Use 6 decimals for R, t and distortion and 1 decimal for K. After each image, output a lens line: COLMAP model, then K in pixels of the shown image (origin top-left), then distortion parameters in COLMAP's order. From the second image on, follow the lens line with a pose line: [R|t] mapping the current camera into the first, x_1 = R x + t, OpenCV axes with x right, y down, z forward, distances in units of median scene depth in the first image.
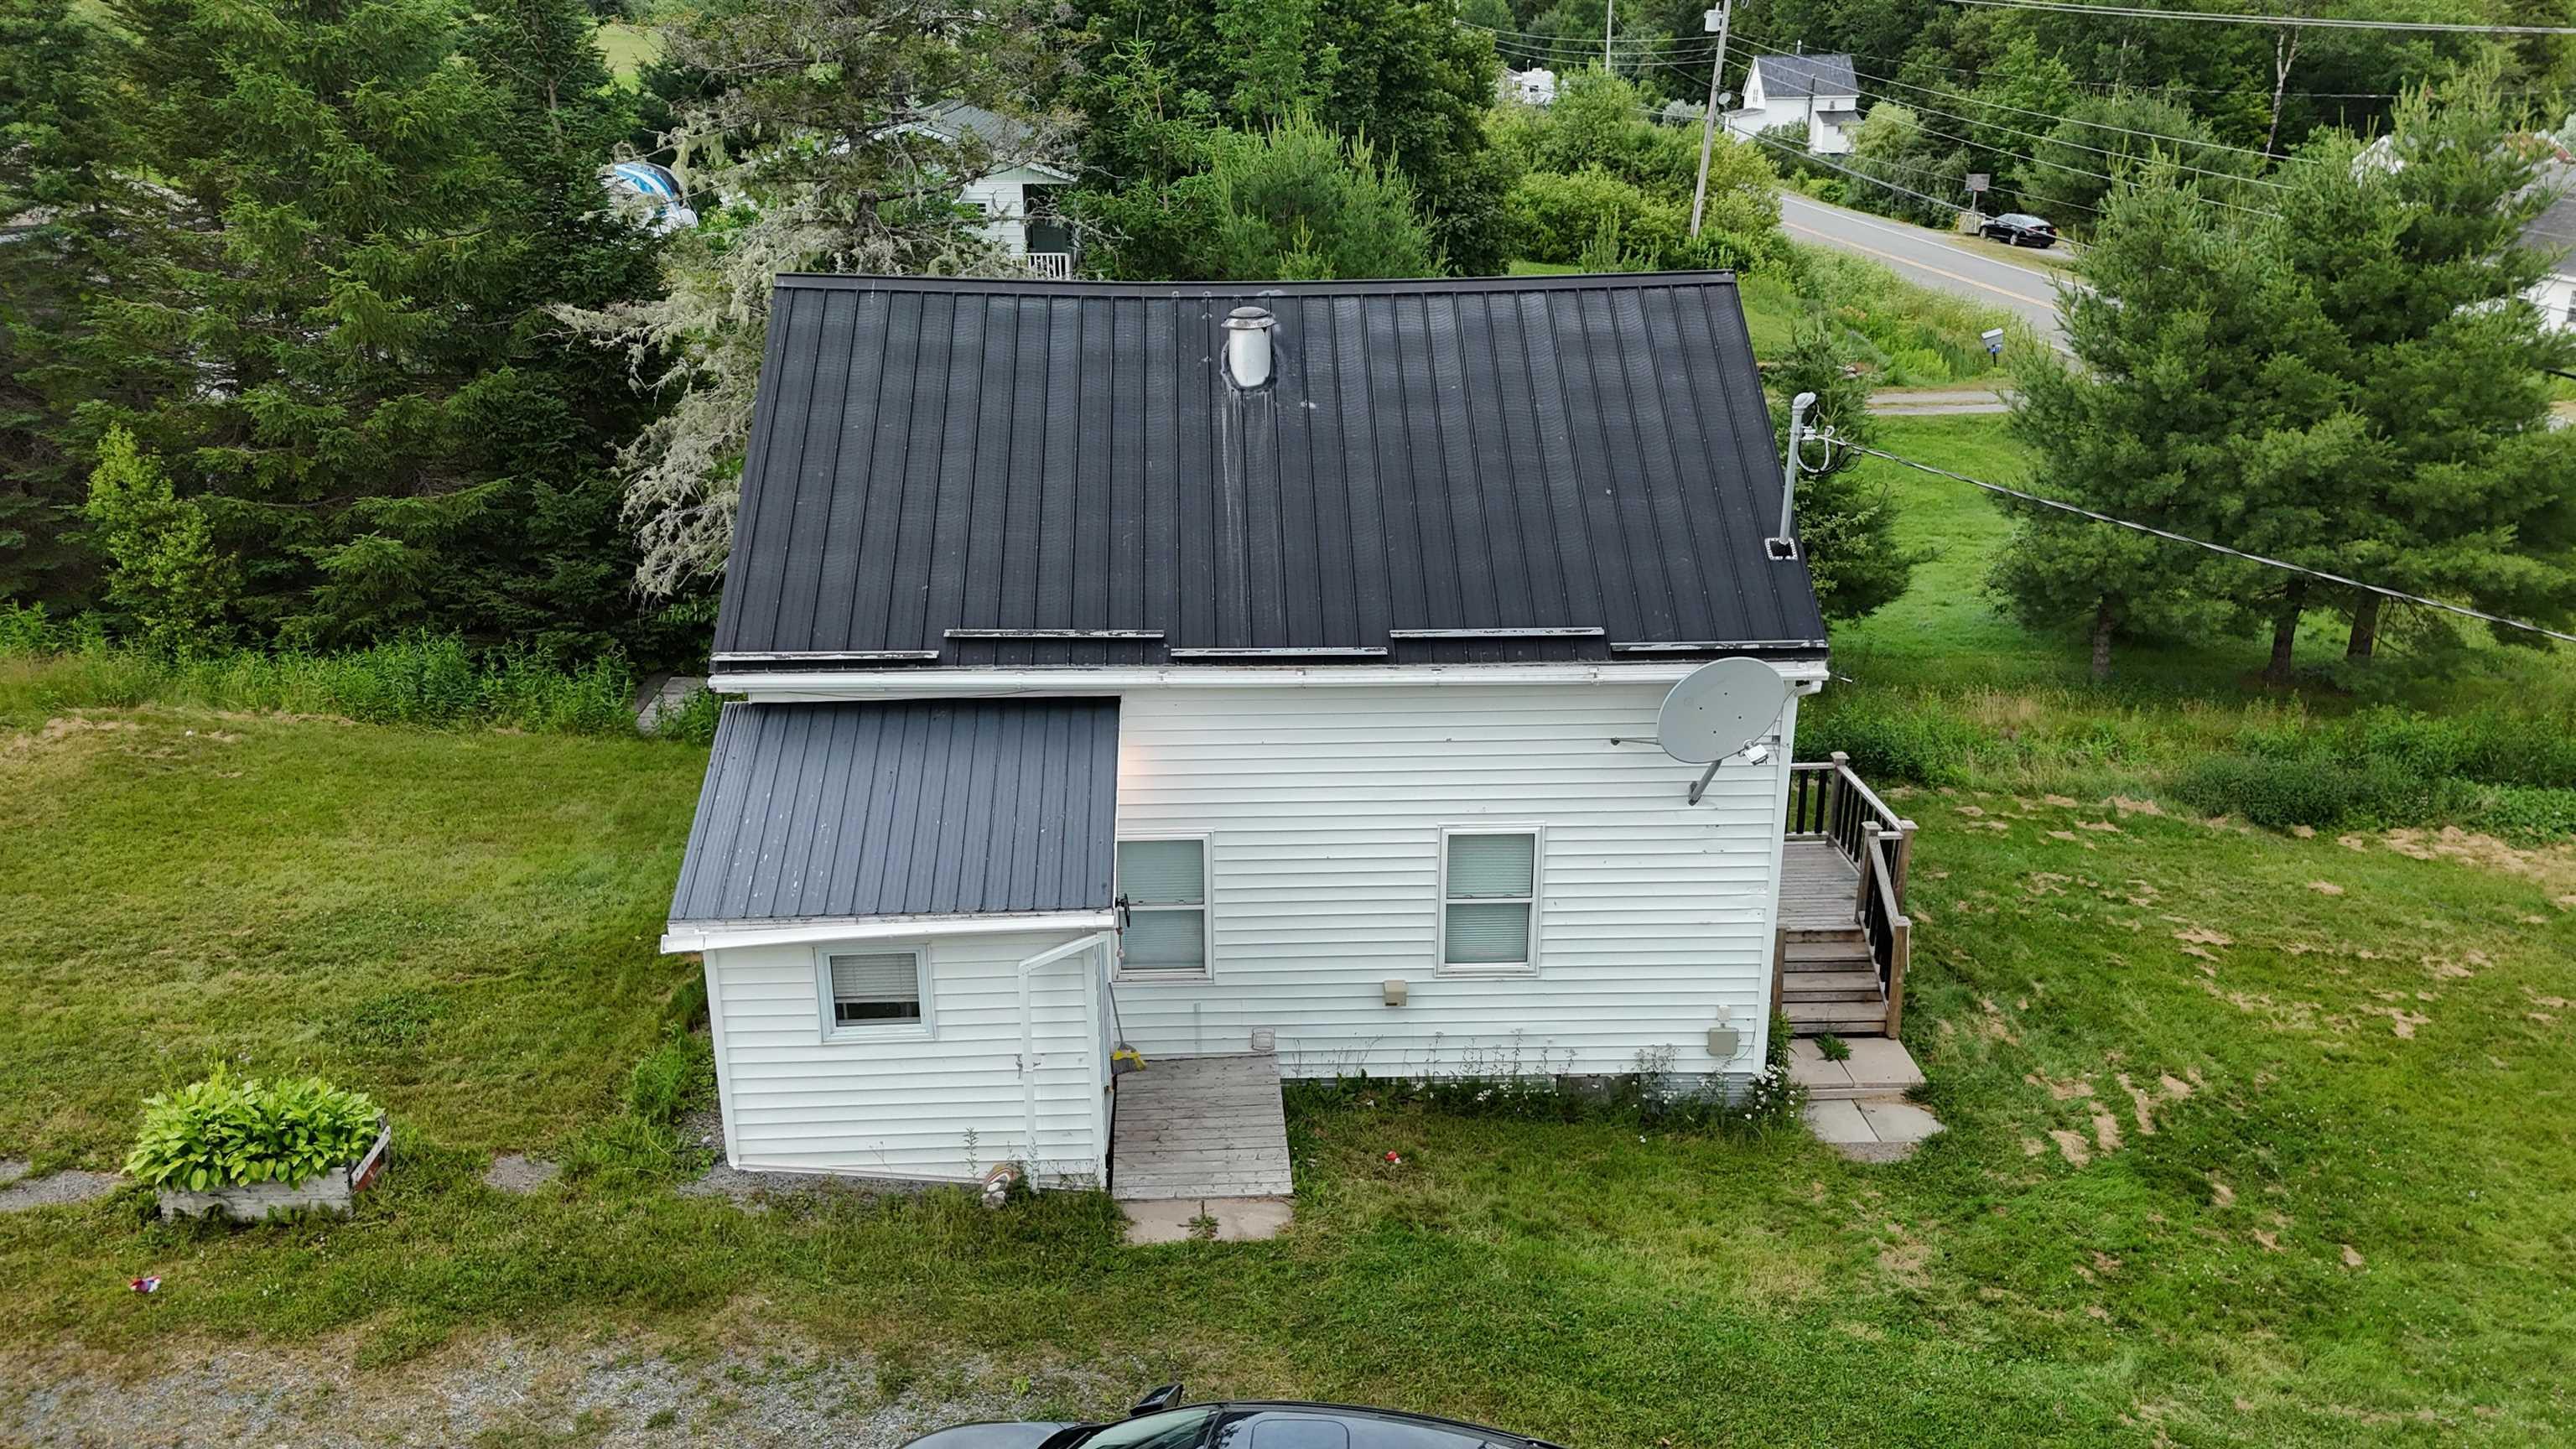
lens RADIAL K [[1896.4, 0, 1288.0], [0, 1896.4, 724.5], [0, 0, 1]] dist [0.068413, -0.060618]
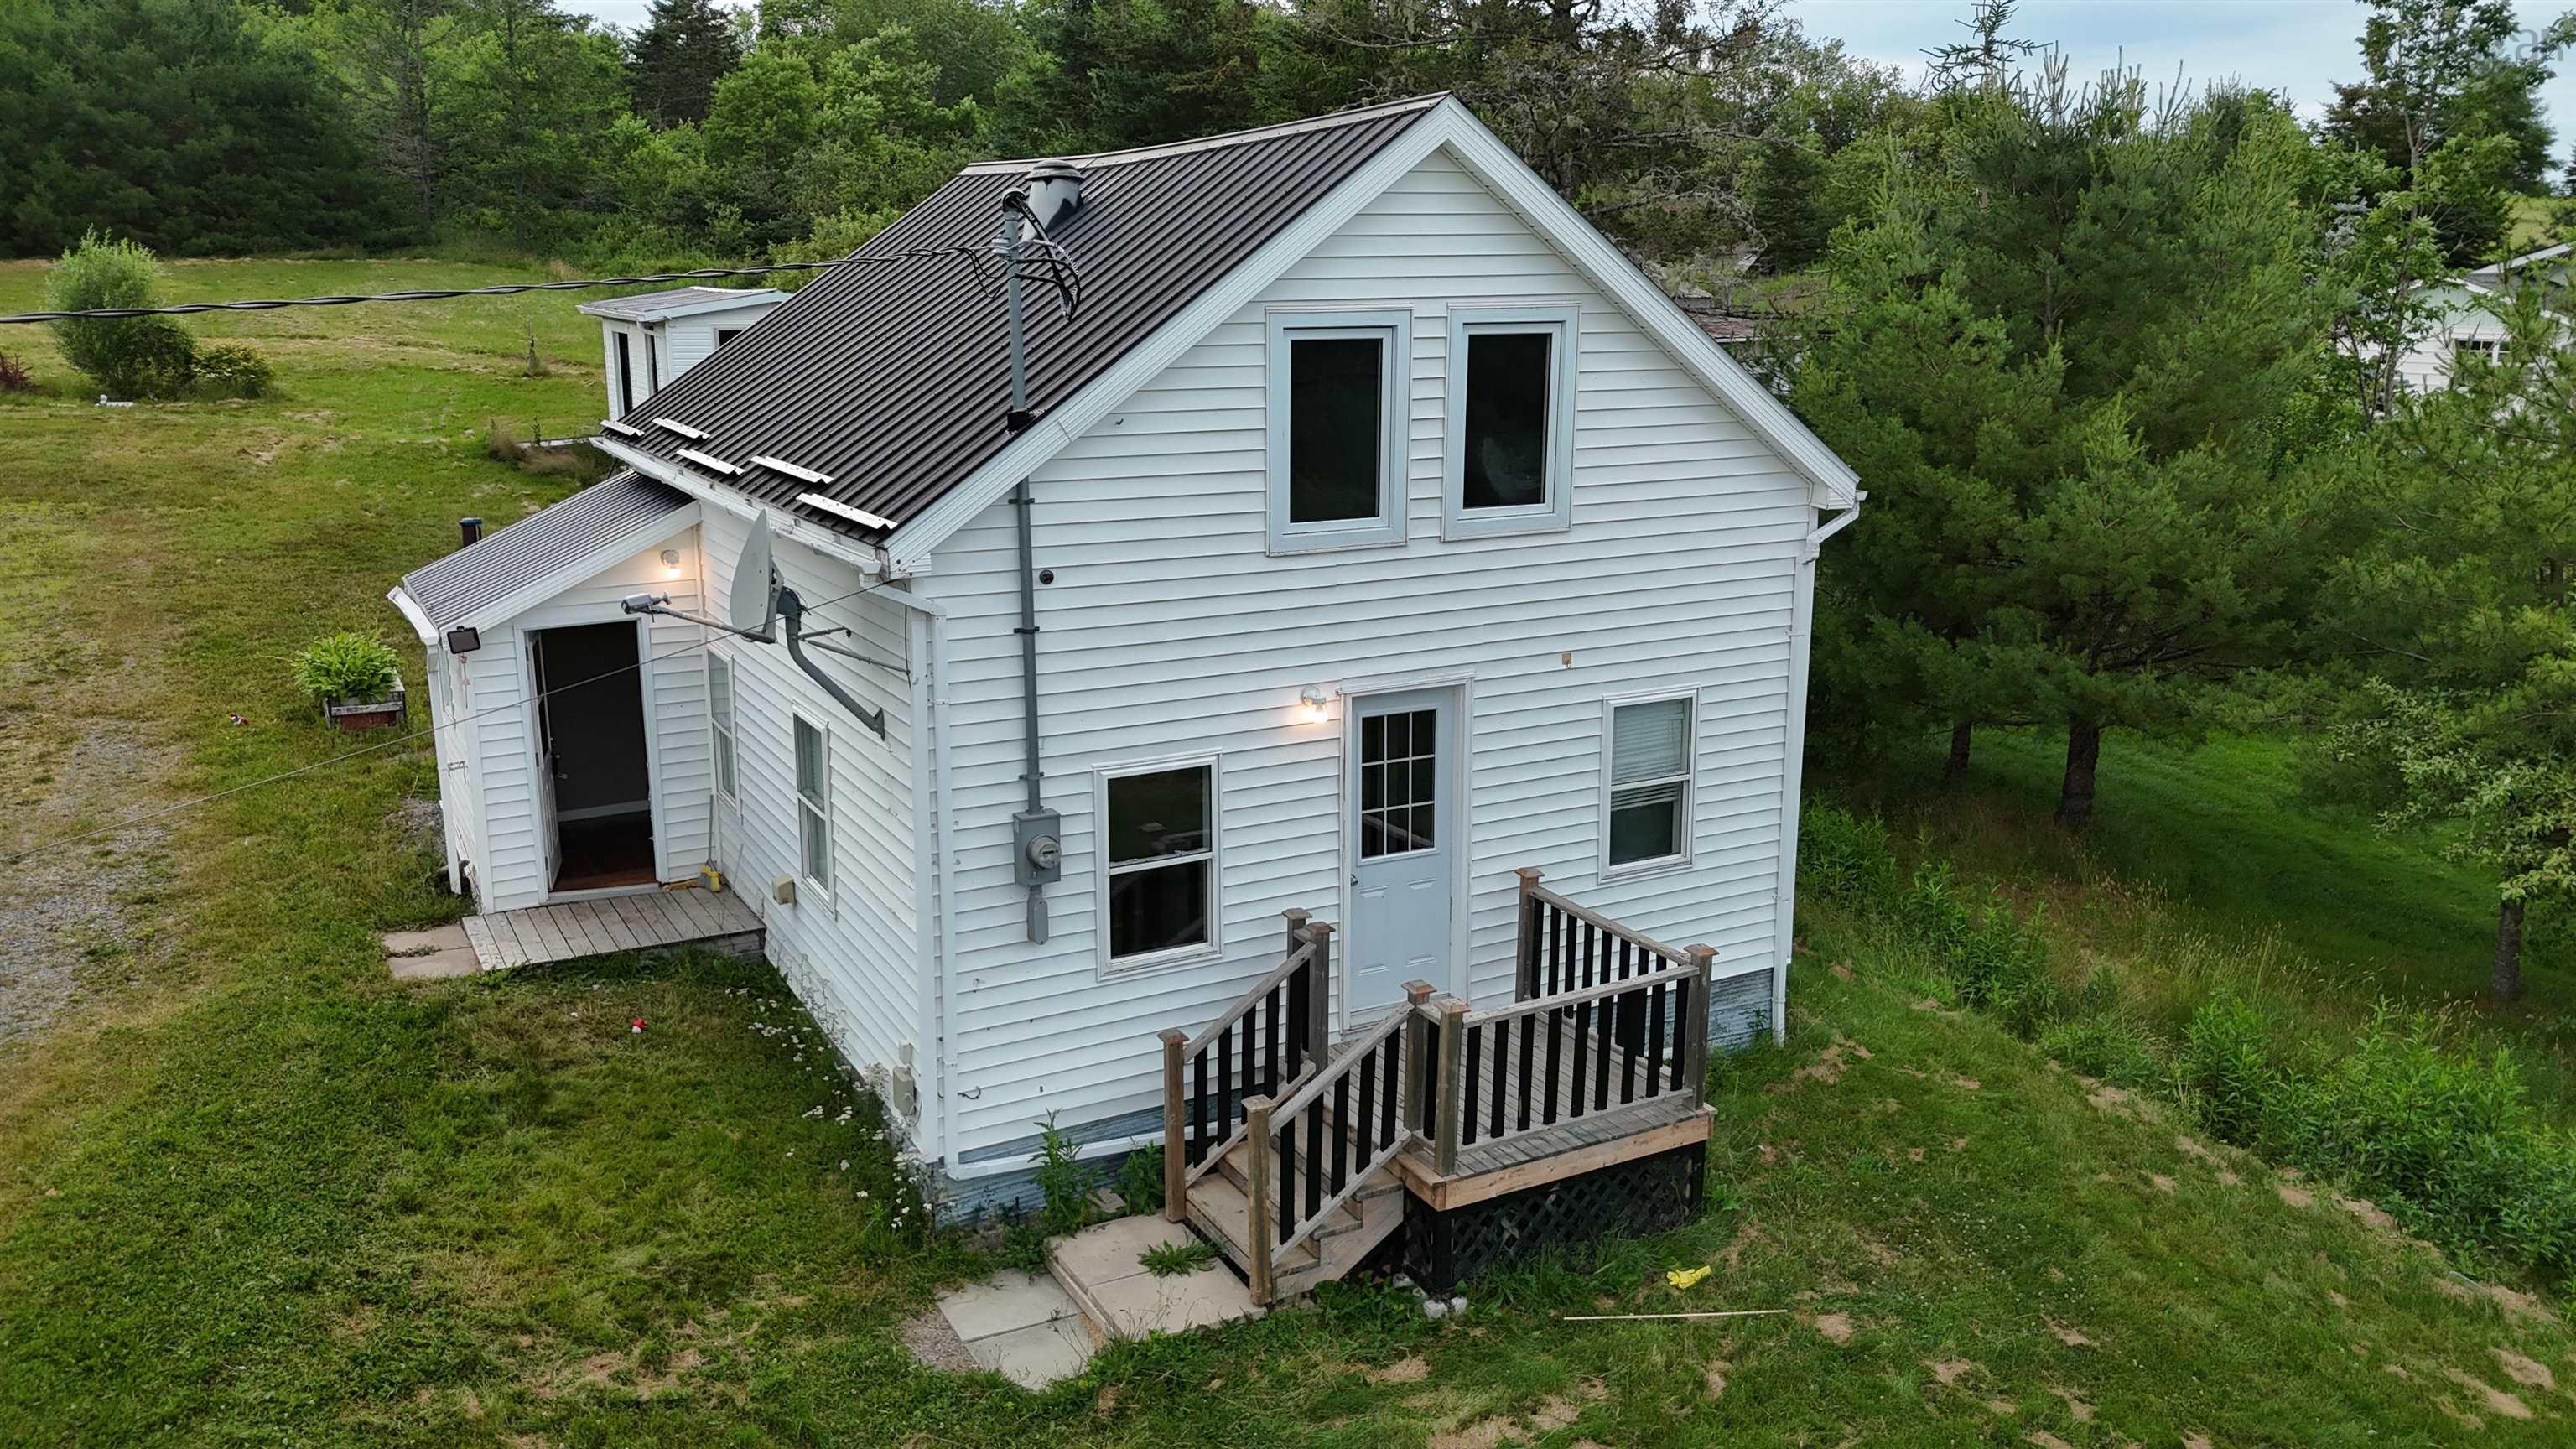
lens RADIAL K [[1896.4, 0, 1288.0], [0, 1896.4, 724.5], [0, 0, 1]] dist [0.068413, -0.060618]
pose [[0.441328, 0.200238, -0.874720, 0.973065], [-0.304574, 0.950344, 0.063881, -0.061511], [0.844076, 0.238225, 0.480401, 0.802416]]
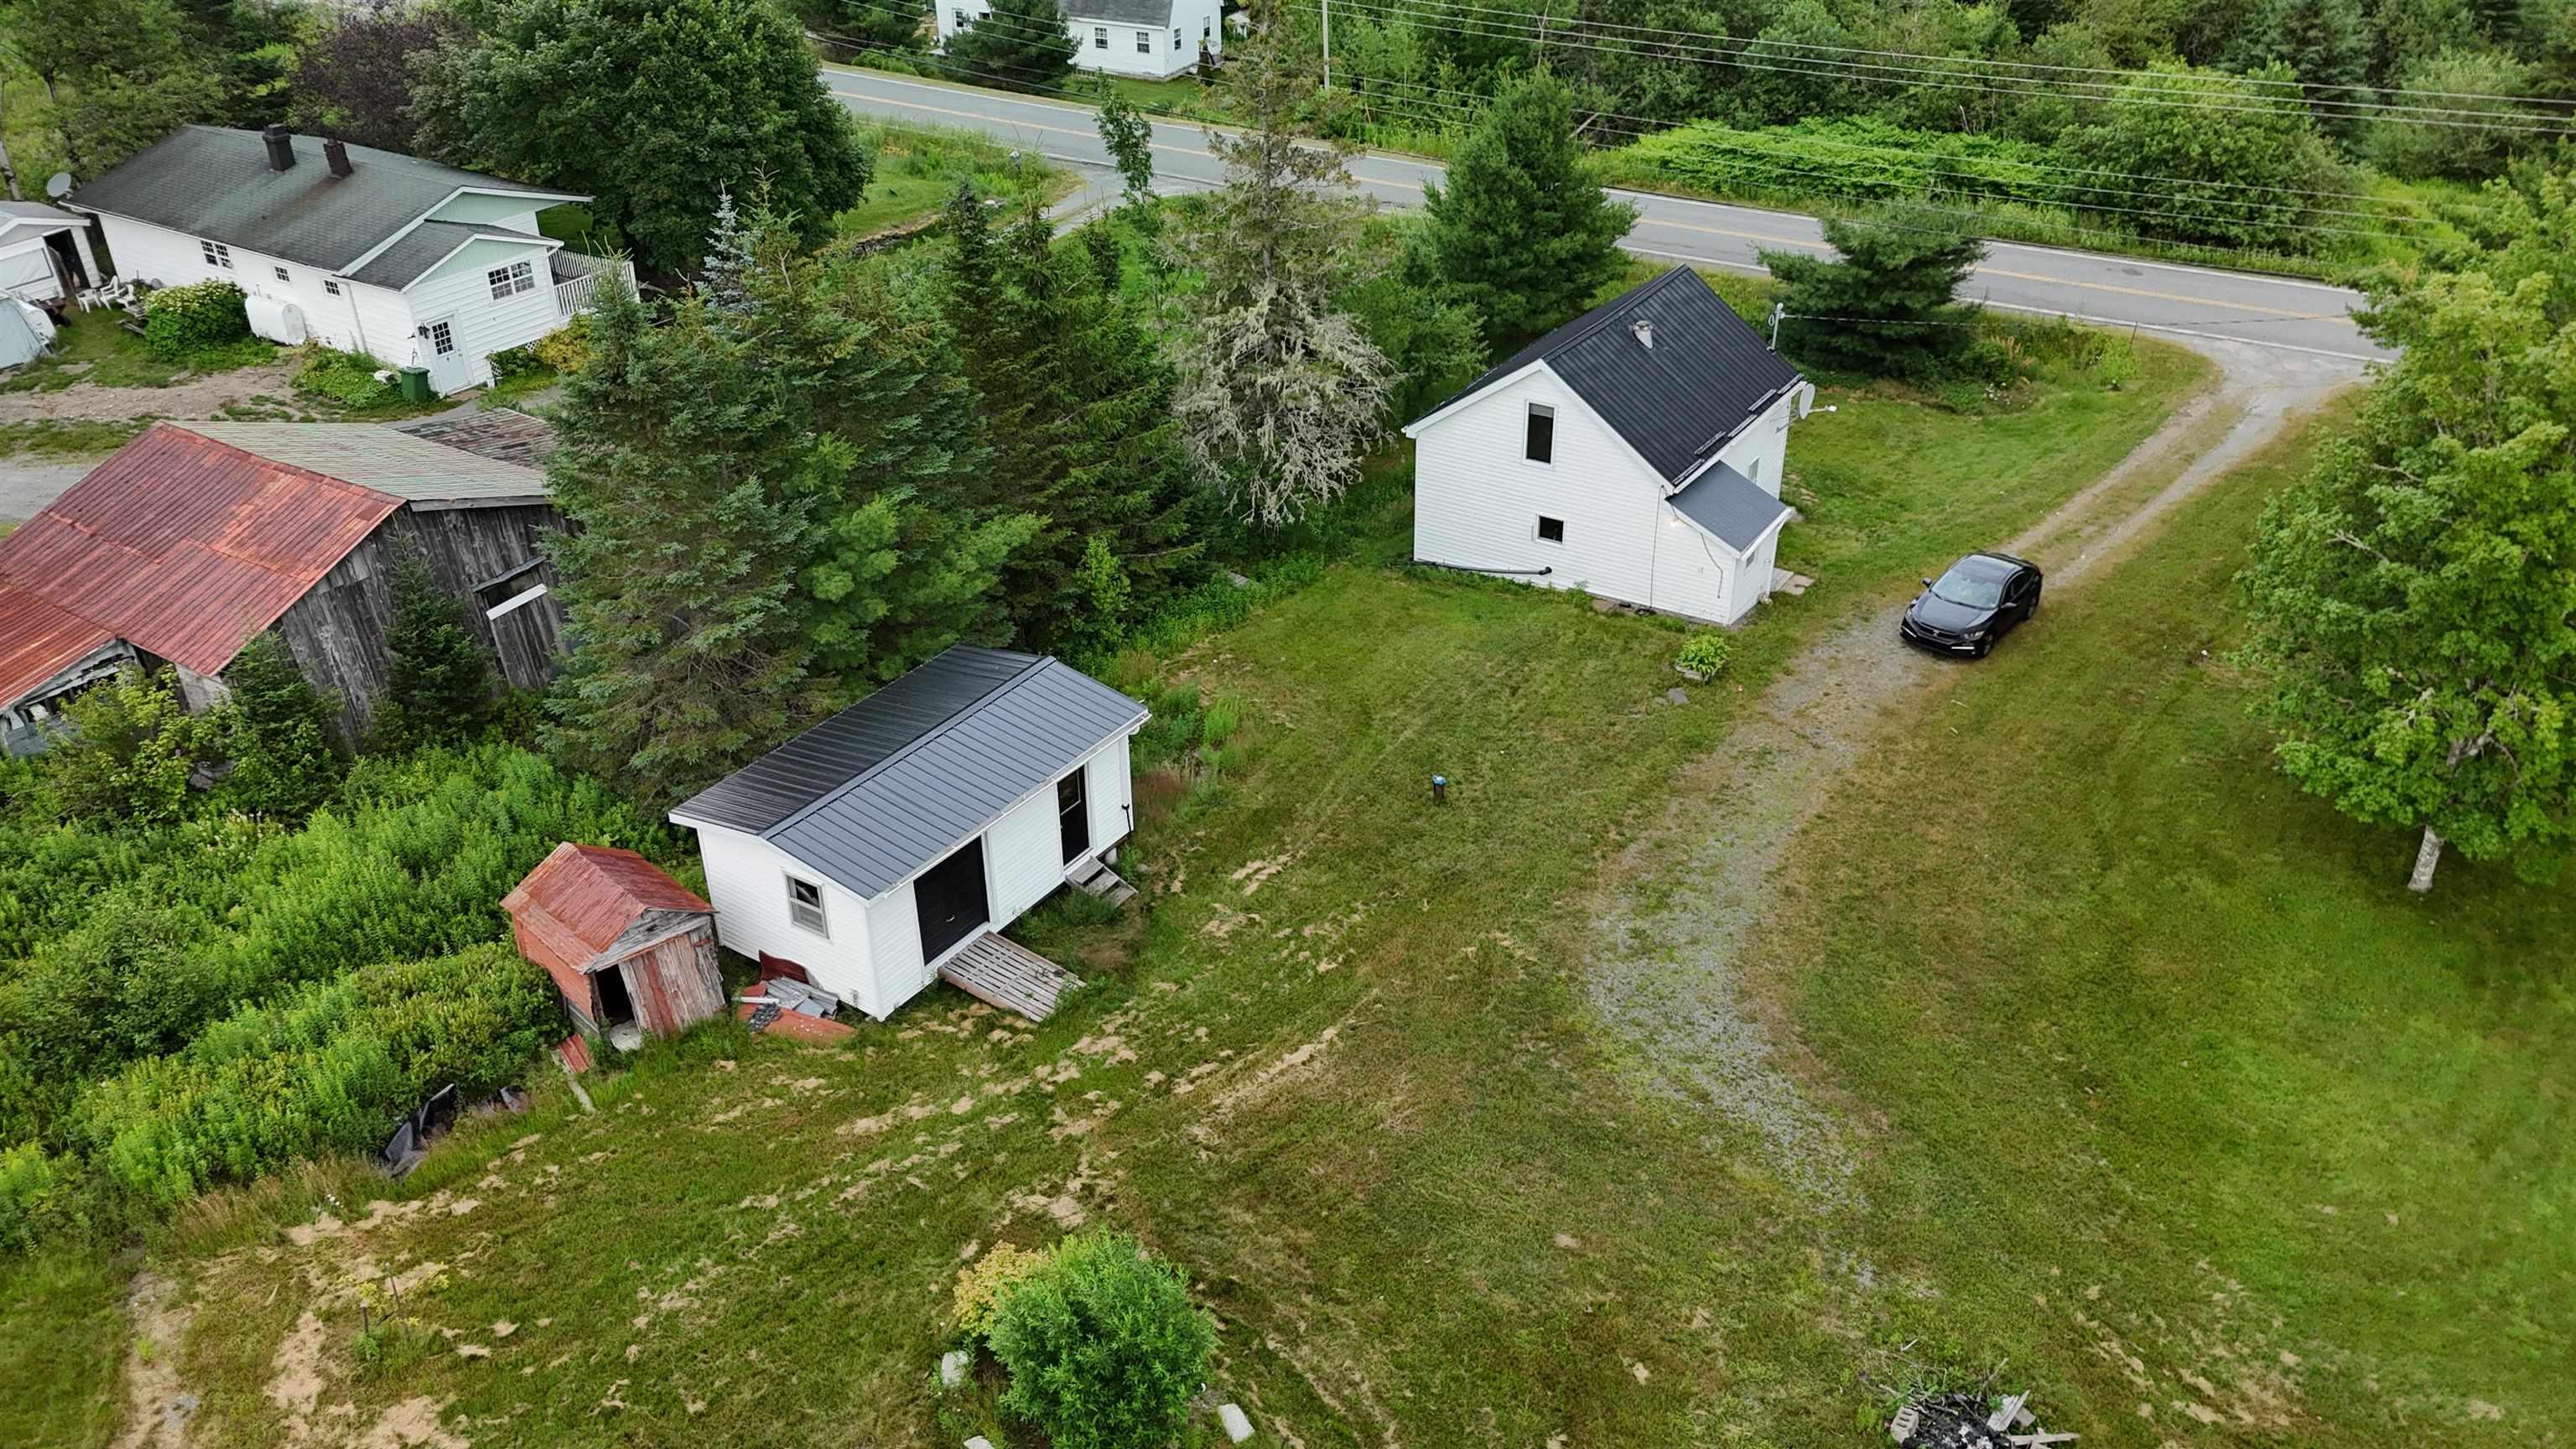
lens RADIAL K [[1891.7, 0, 1285.7], [0, 1891.7, 718.7], [0, 0, 1]] dist [0.078091, -0.080393]
pose [[0.582381, -0.417562, 0.697477, -2.902194], [0.282177, 0.908484, 0.308274, -0.797145], [-0.762370, 0.017279, 0.646911, -0.499628]]
